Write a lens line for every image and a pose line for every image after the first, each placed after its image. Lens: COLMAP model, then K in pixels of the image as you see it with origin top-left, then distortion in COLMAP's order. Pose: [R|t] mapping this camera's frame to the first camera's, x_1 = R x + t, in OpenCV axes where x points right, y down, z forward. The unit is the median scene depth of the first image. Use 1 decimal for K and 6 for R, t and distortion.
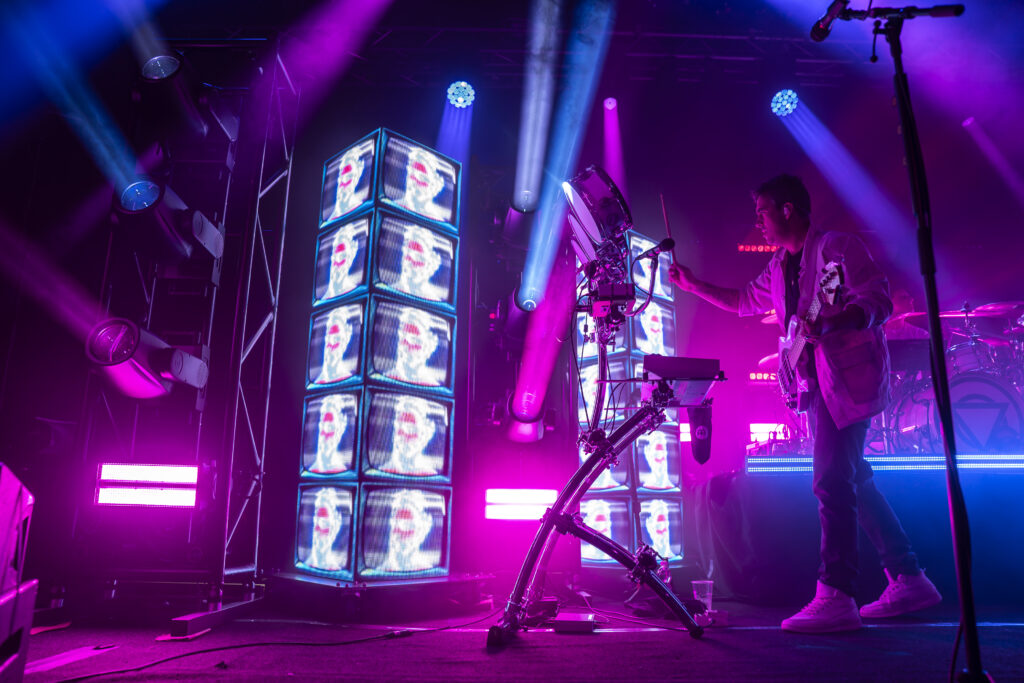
lens RADIAL K [[705.7, 0, 525.0], [0, 705.7, 340.4], [0, 0, 1]] dist [-0.124292, 0.092981]
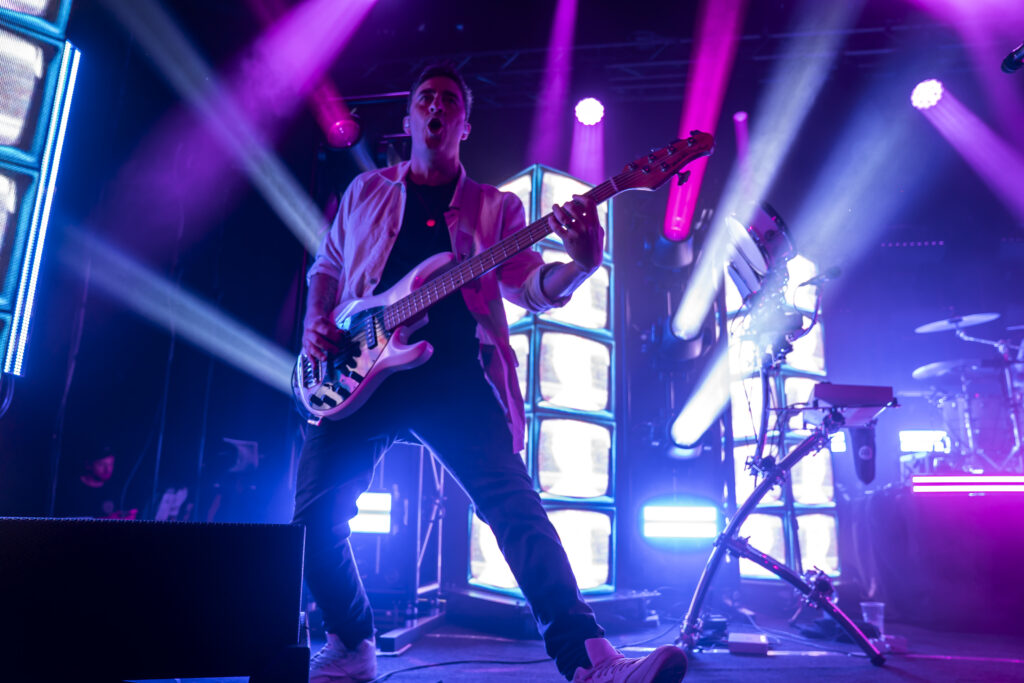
lens RADIAL K [[705.7, 0, 525.0], [0, 705.7, 340.4], [0, 0, 1]] dist [-0.124292, 0.092981]
pose [[0.986463, -0.029914, -0.161232, -0.065958], [0.030347, 0.999539, 0.000227, -0.044781], [0.161151, -0.005116, 0.986916, -0.045910]]
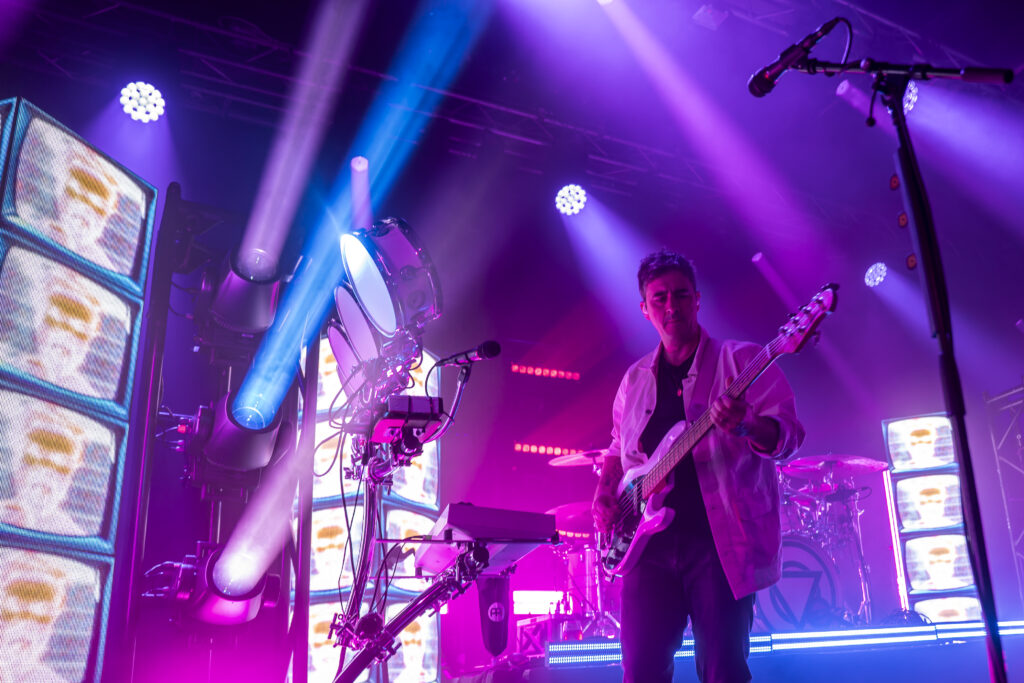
lens RADIAL K [[864.6, 0, 624.3], [0, 864.6, 423.6], [0, 0, 1]] dist [-0.139392, 0.101353]
pose [[0.880570, 0.080328, 0.467059, -0.061188], [-0.050431, 0.995817, -0.076187, -0.001239], [-0.471226, 0.043534, 0.880938, 0.156555]]
